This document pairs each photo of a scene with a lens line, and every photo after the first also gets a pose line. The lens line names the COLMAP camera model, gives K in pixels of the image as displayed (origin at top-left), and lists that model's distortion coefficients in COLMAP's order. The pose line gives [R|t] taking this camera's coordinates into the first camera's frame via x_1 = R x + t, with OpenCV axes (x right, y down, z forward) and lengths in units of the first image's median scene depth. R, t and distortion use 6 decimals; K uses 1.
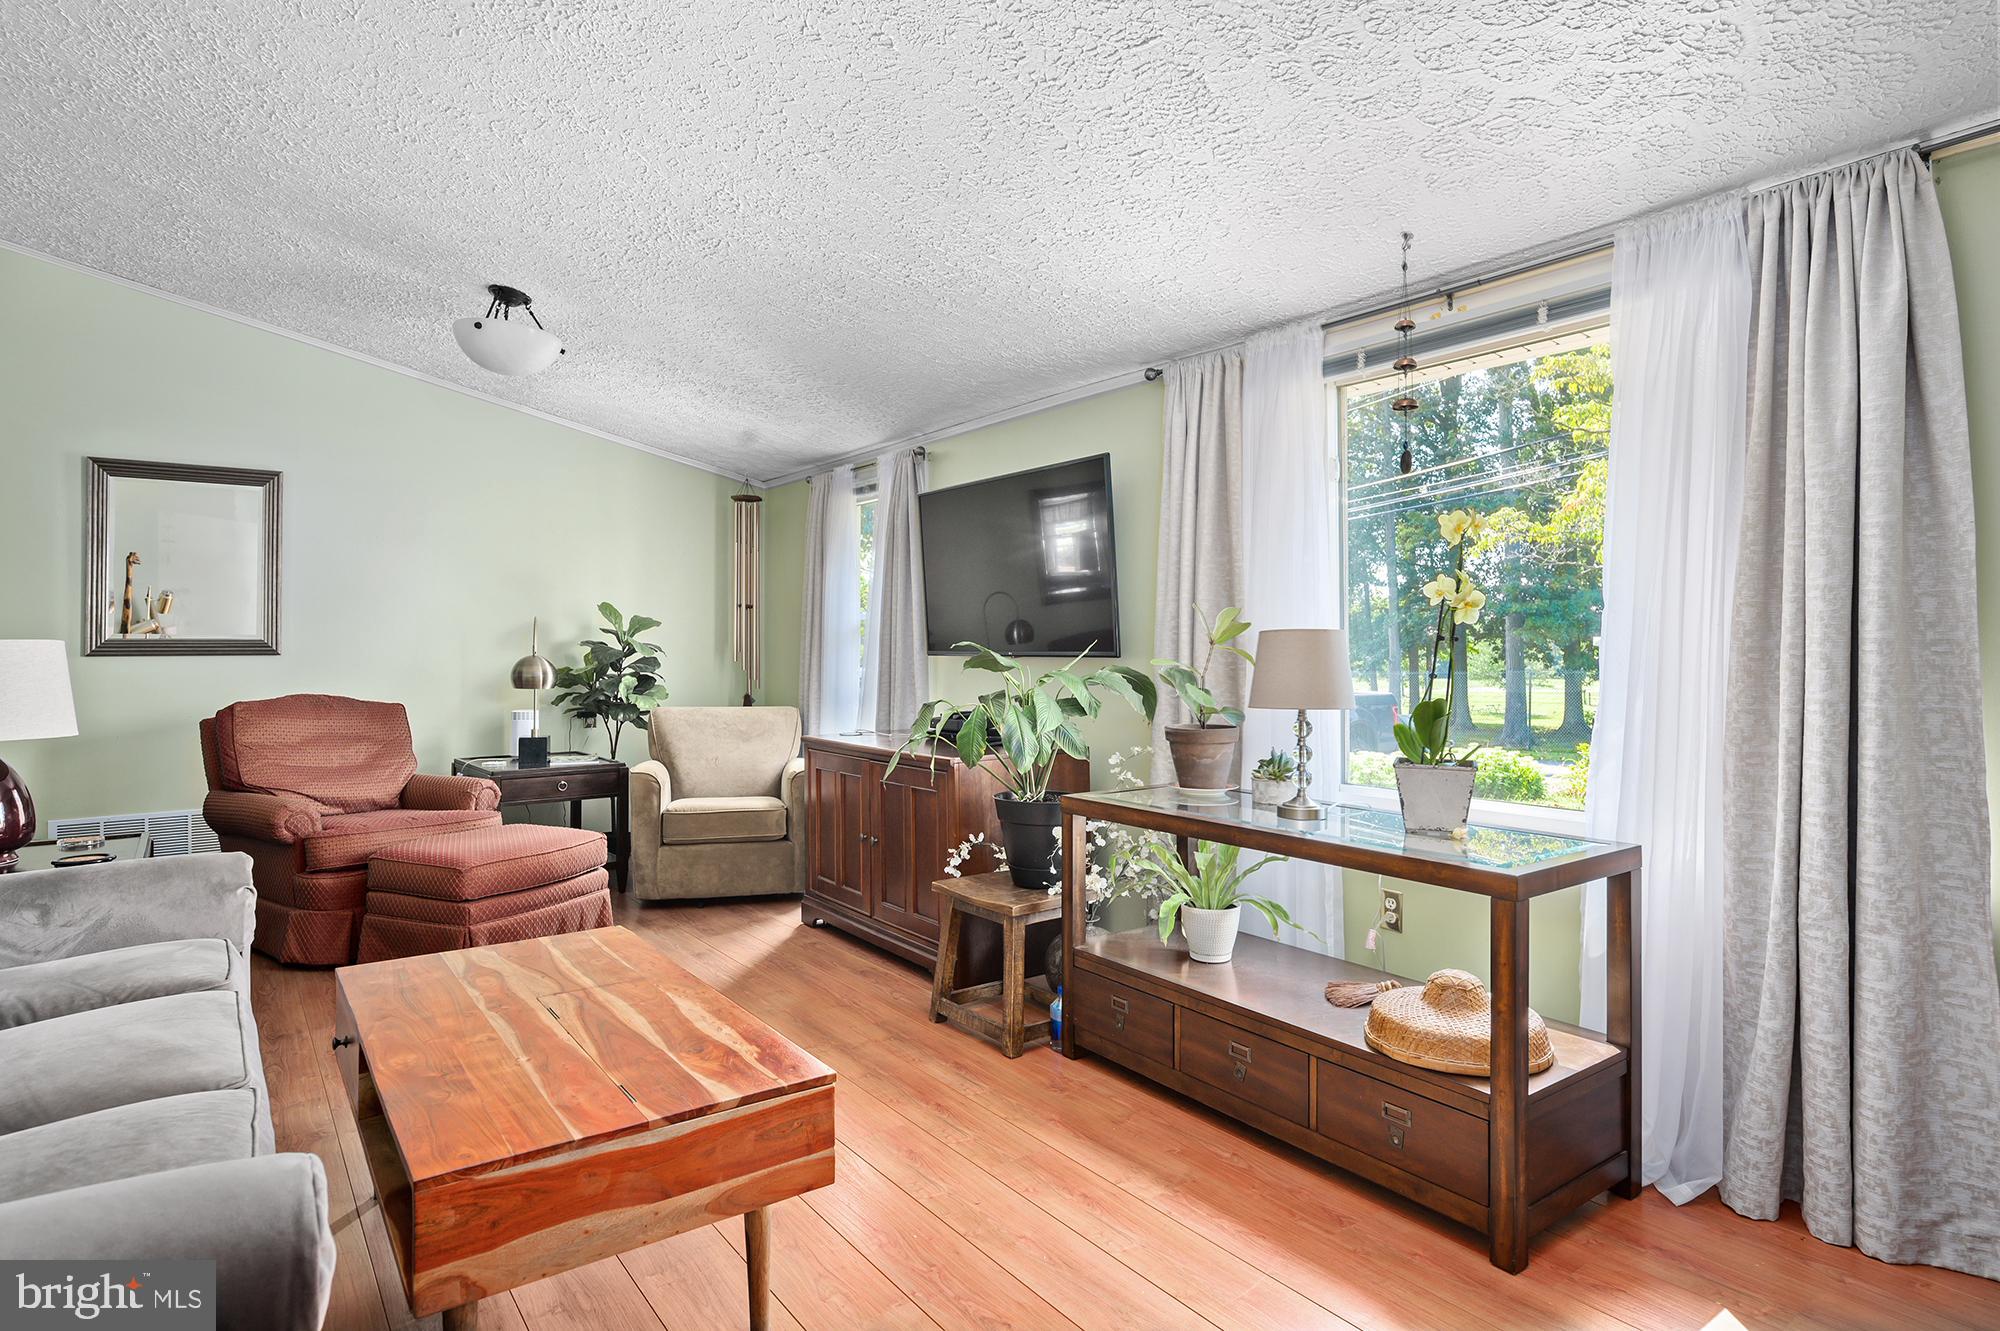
lens RADIAL K [[1082.9, 0, 997.3], [0, 1082.9, 658.2], [0, 0, 1]] dist [-0.003424, -0.000650]
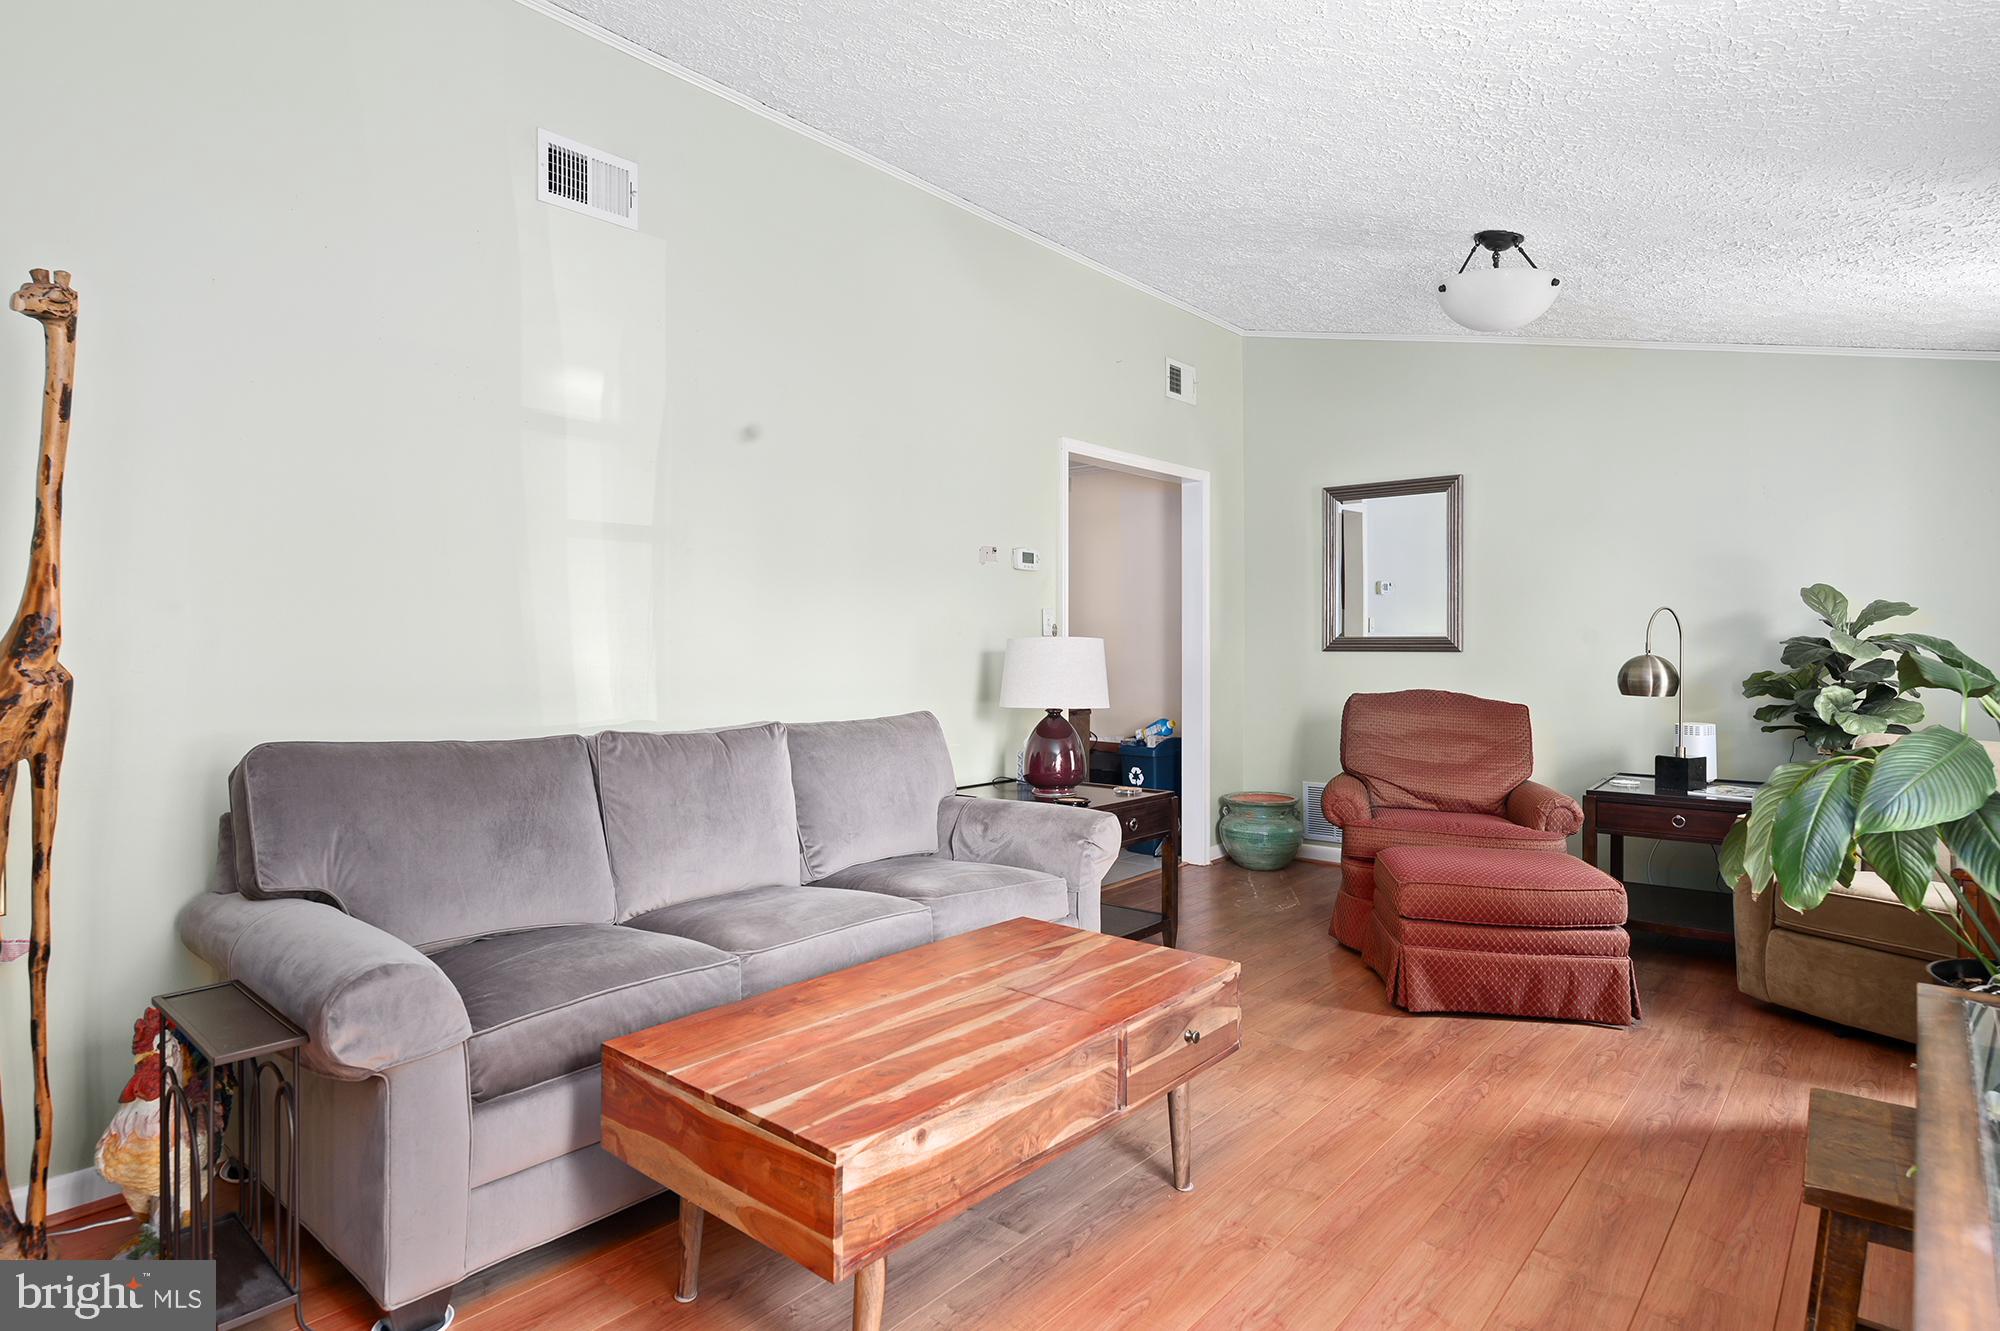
lens RADIAL K [[1082.9, 0, 998.7], [0, 1082.9, 647.6], [0, 0, 1]] dist [-0.003424, -0.000650]
pose [[0.235500, 0.006041, -0.971856, 0.491259], [-0.015269, 0.999880, 0.002515, -0.005478], [0.971754, 0.014247, 0.235564, 0.662454]]
